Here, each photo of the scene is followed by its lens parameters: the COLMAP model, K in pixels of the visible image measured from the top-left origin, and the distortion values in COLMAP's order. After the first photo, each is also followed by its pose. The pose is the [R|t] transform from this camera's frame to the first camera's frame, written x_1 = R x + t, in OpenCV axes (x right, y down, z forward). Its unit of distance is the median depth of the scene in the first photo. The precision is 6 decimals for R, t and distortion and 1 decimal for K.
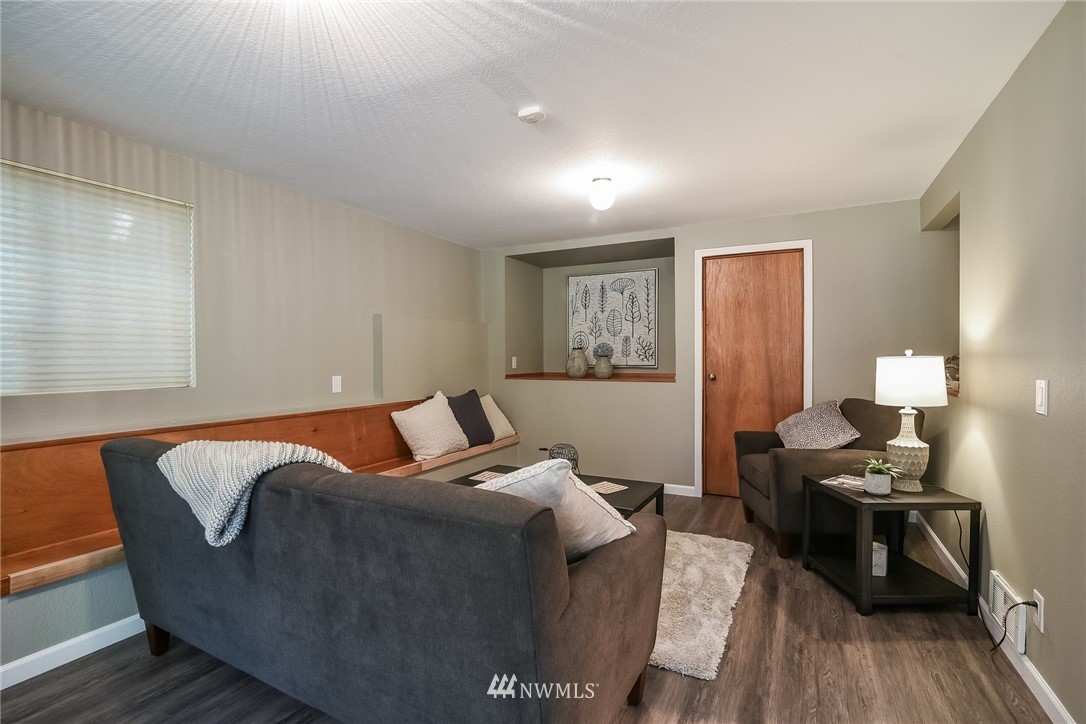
lens RADIAL K [[513.8, 0, 542.8], [0, 513.8, 358.1], [0, 0, 1]] dist [-0.020114, 0.000780]
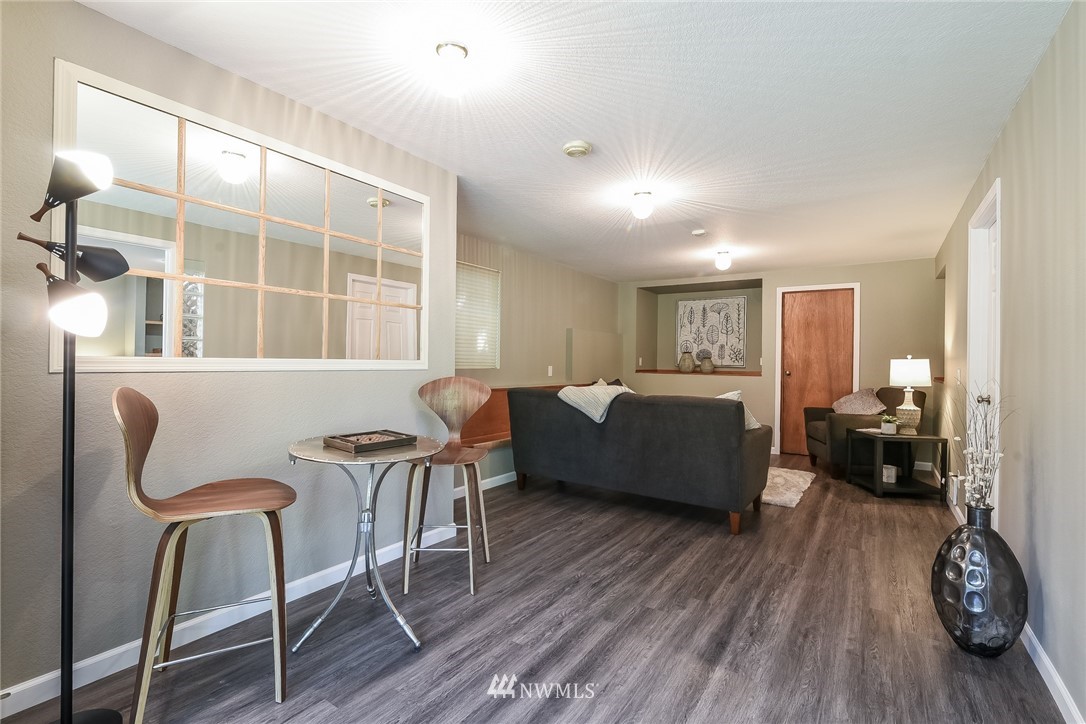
lens RADIAL K [[502.5, 0, 543.4], [0, 502.5, 355.6], [0, 0, 1]] dist [0.001405, 0.000297]
pose [[0.992962, 0.017605, -0.117119, -0.206604], [-0.019273, 0.999728, -0.013122, 0.019790], [0.116856, 0.015287, 0.993031, -0.537501]]
